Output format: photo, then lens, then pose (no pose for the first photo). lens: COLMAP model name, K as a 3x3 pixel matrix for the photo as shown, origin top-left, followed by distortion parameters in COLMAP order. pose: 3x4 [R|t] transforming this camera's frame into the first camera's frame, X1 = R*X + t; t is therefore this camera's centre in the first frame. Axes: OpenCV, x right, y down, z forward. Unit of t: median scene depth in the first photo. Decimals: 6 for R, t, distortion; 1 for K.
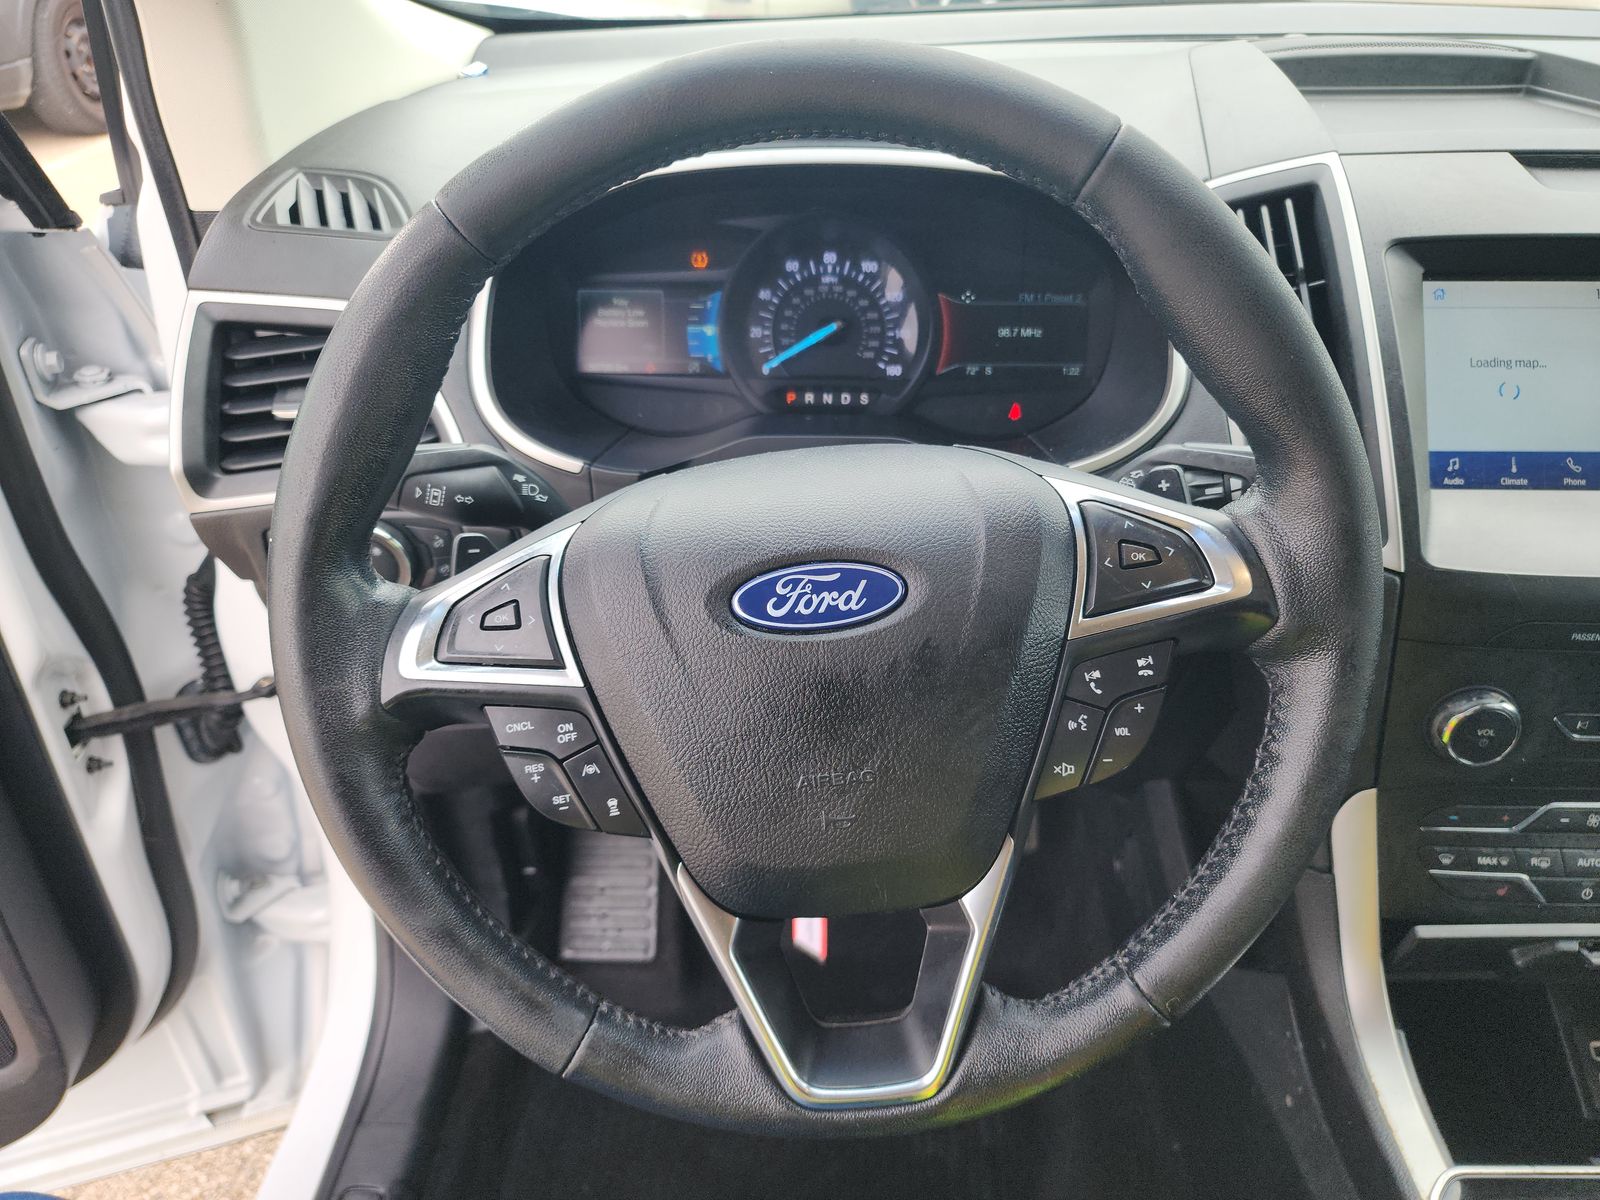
lens RADIAL K [[1083.3, 0, 802.2], [0, 1083.3, 605.4], [0, 0, 1]] dist [0.027402, -0.026105]
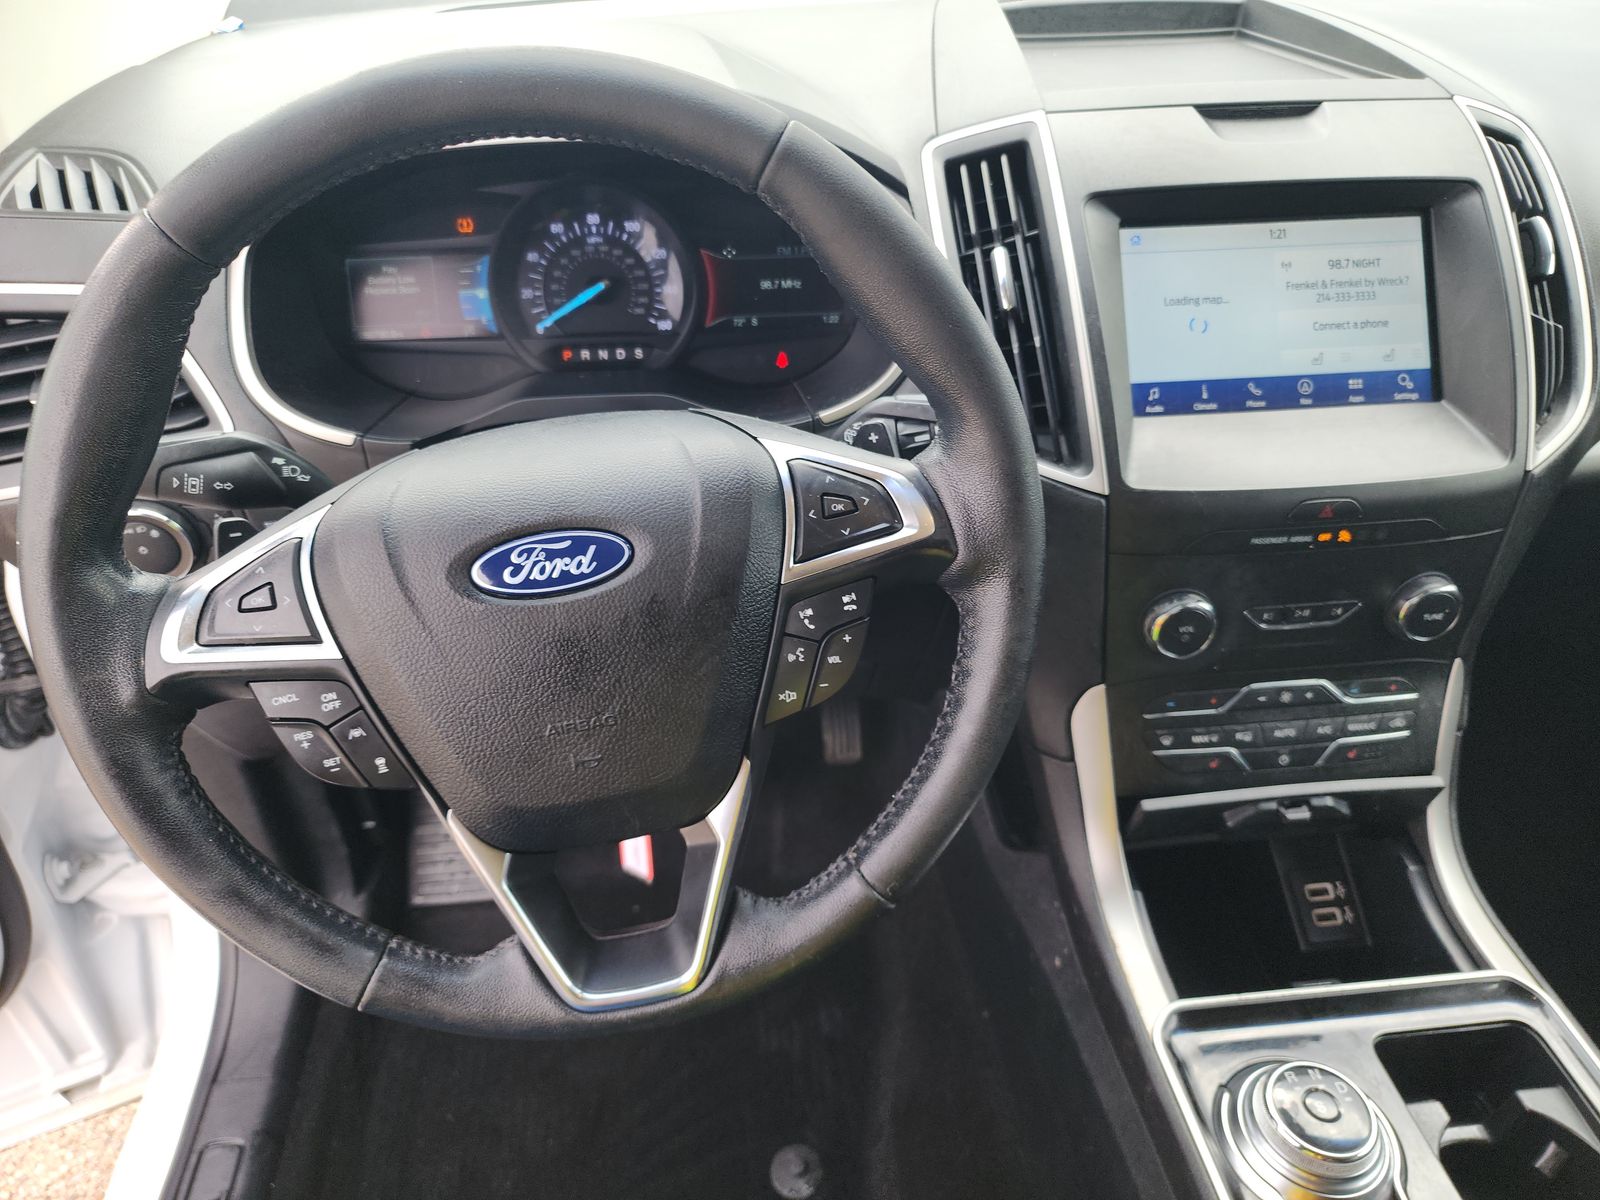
lens RADIAL K [[1095.1, 0, 800.0], [0, 1095.1, 592.1], [0, 0, 1]] dist [0.034382, -0.034388]
pose [[0.992158, -0.071979, 0.102184, 0.104451], [0.065668, 0.995797, 0.063845, -0.022356], [-0.106350, -0.056635, 0.992715, -0.099293]]
